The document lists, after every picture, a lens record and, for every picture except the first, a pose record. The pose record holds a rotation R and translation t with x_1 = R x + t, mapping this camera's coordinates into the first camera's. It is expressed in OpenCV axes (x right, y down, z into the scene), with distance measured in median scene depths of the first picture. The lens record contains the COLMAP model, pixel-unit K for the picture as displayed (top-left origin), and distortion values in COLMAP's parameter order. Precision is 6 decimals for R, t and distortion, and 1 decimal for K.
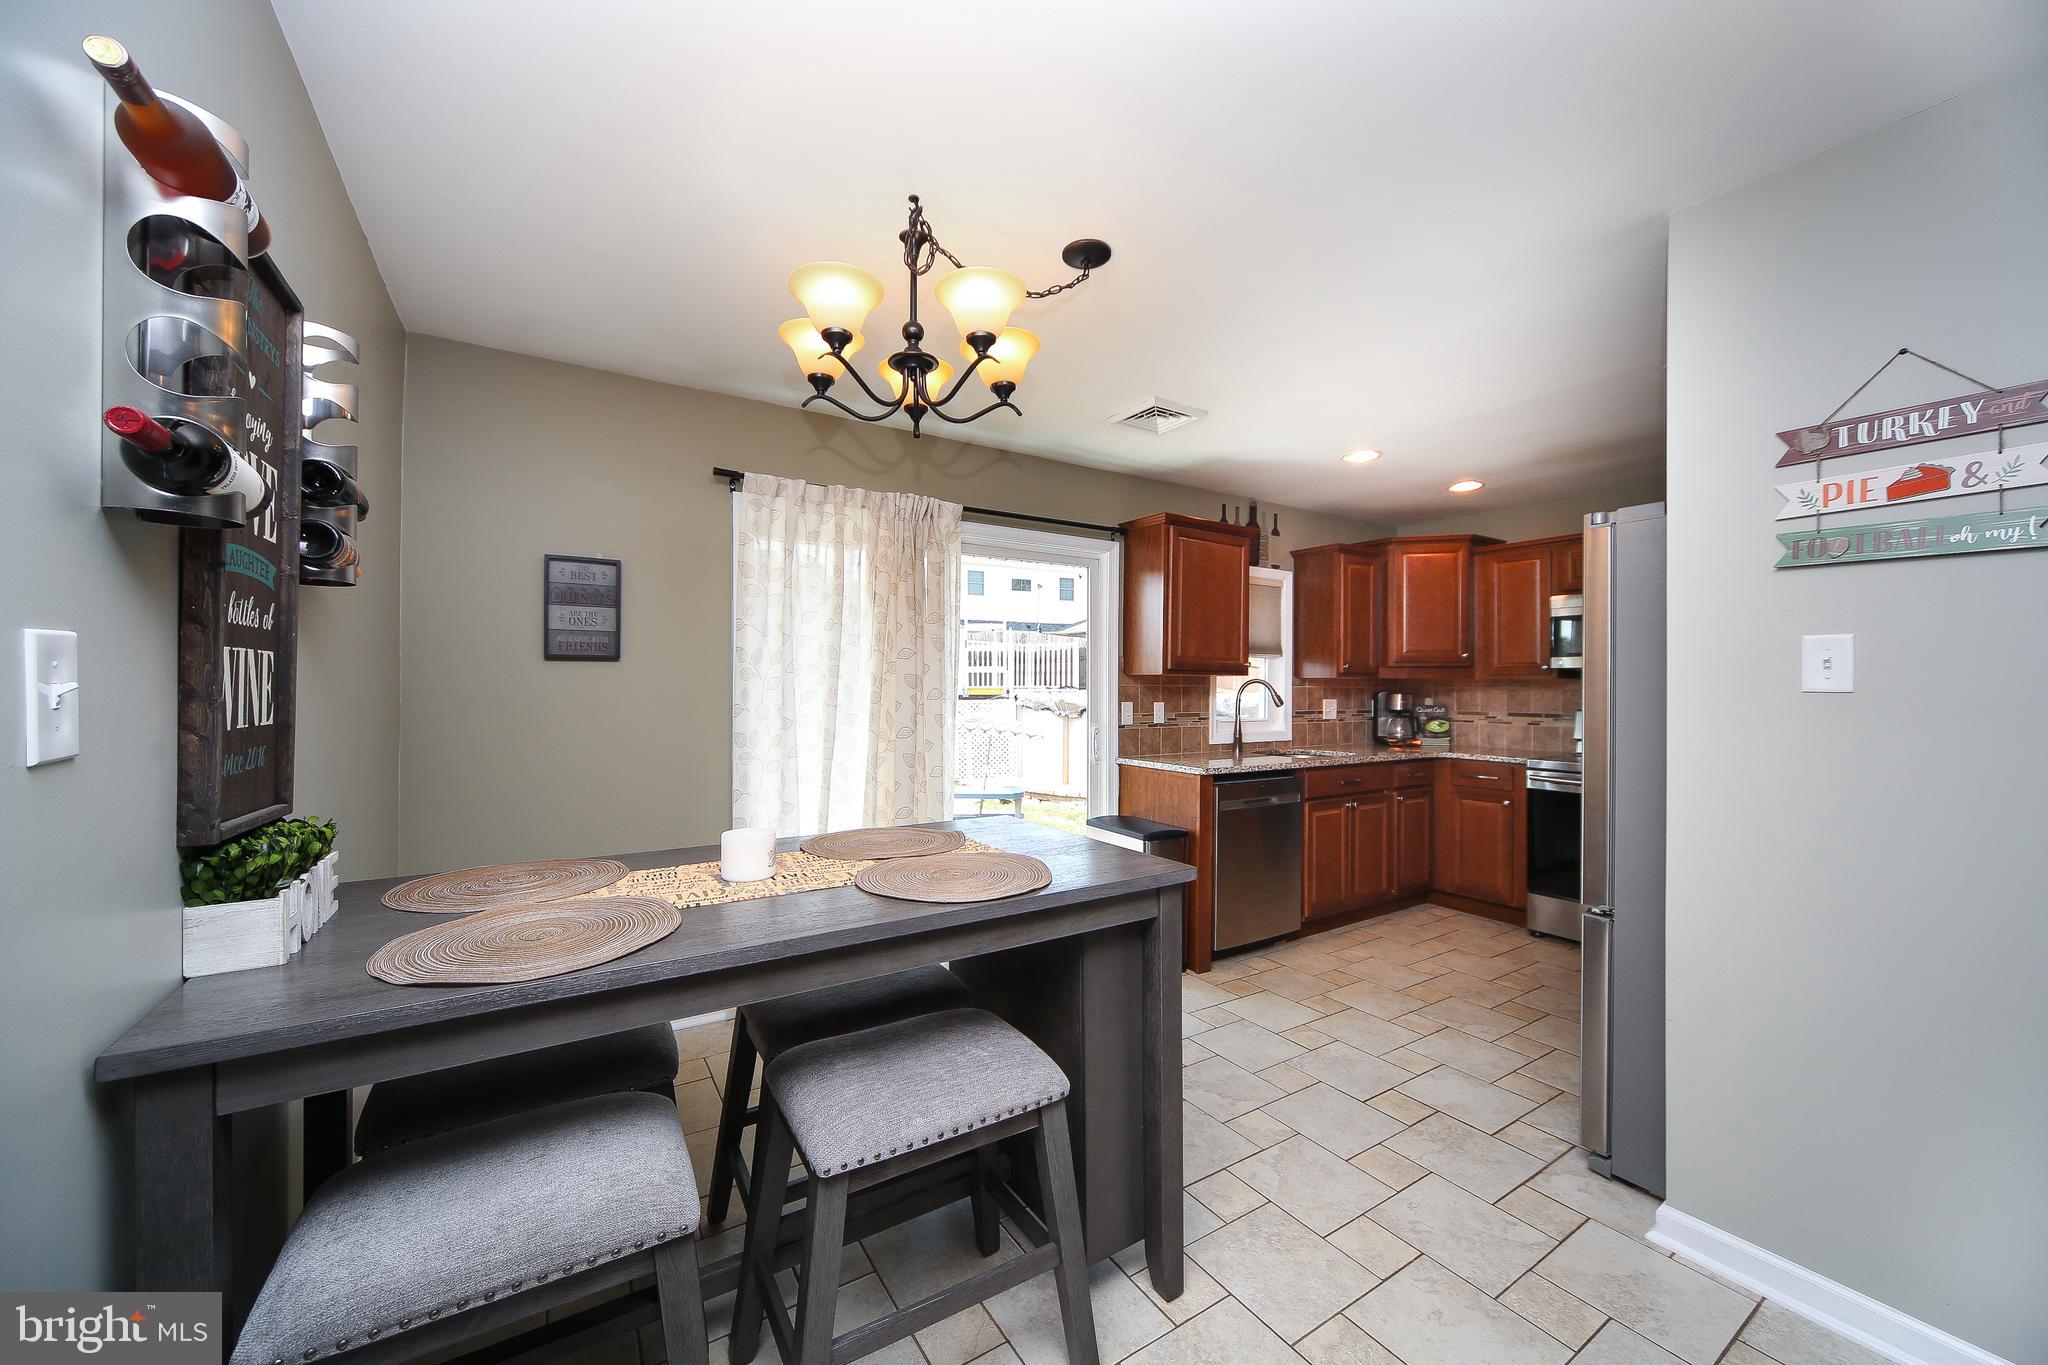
lens RADIAL K [[717.1, 0, 1030.4], [0, 717.1, 685.8], [0, 0, 1]] dist [-0.003955, 0.000431]
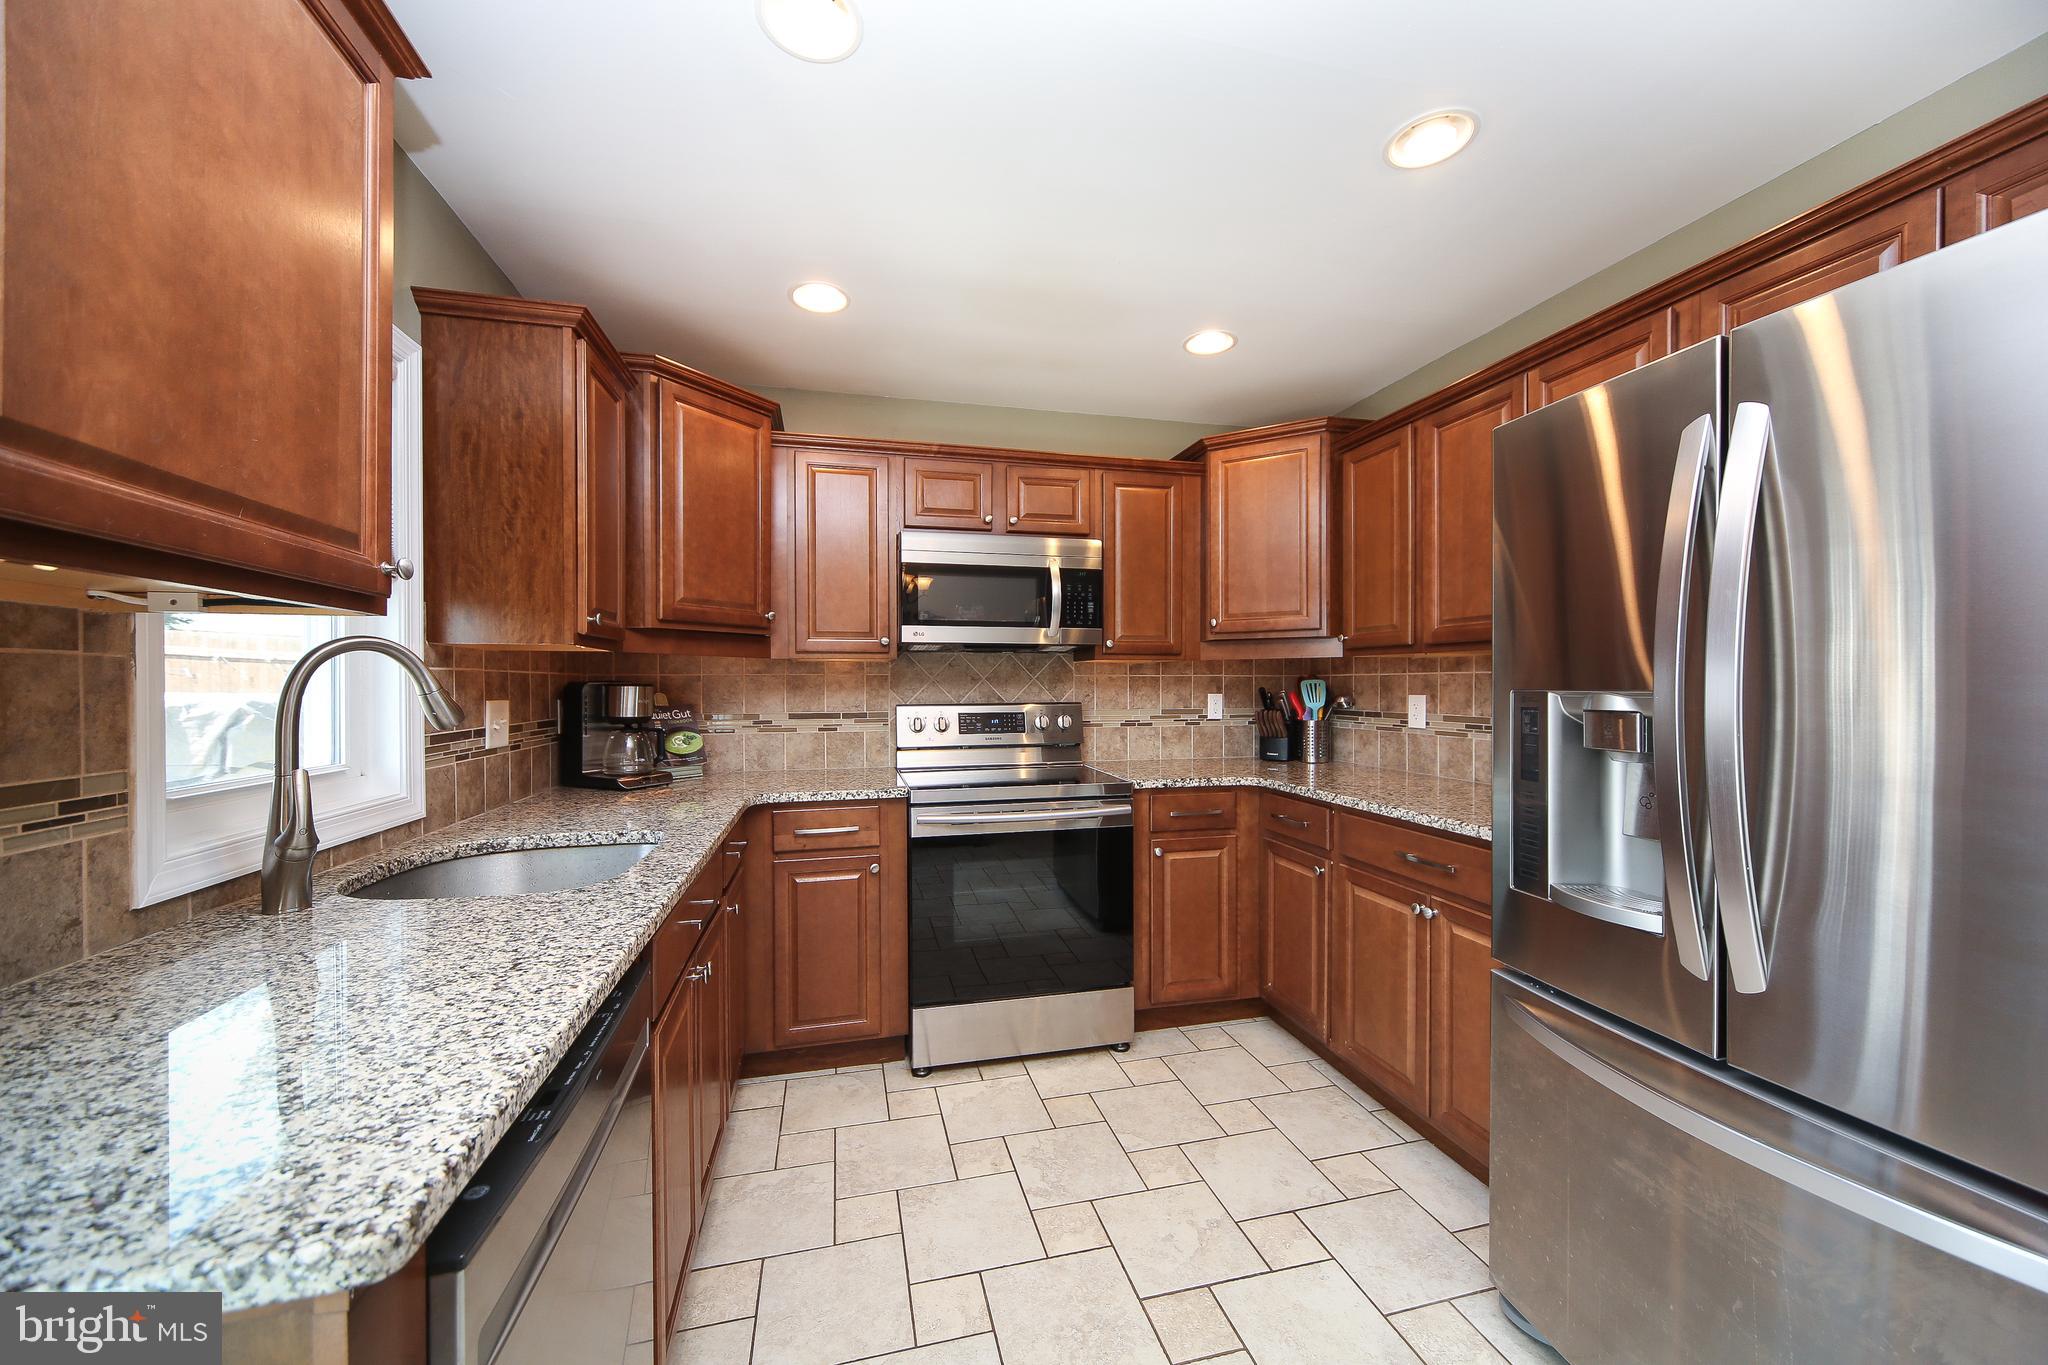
lens RADIAL K [[729.9, 0, 1002.9], [0, 729.9, 679.9], [0, 0, 1]] dist [-0.002555, 0.000908]
pose [[0.298666, 0.002507, 0.954354, 0.108673], [0.002332, 0.999992, -0.003356, 0.010019], [-0.954355, 0.003228, 0.298658, 0.645223]]
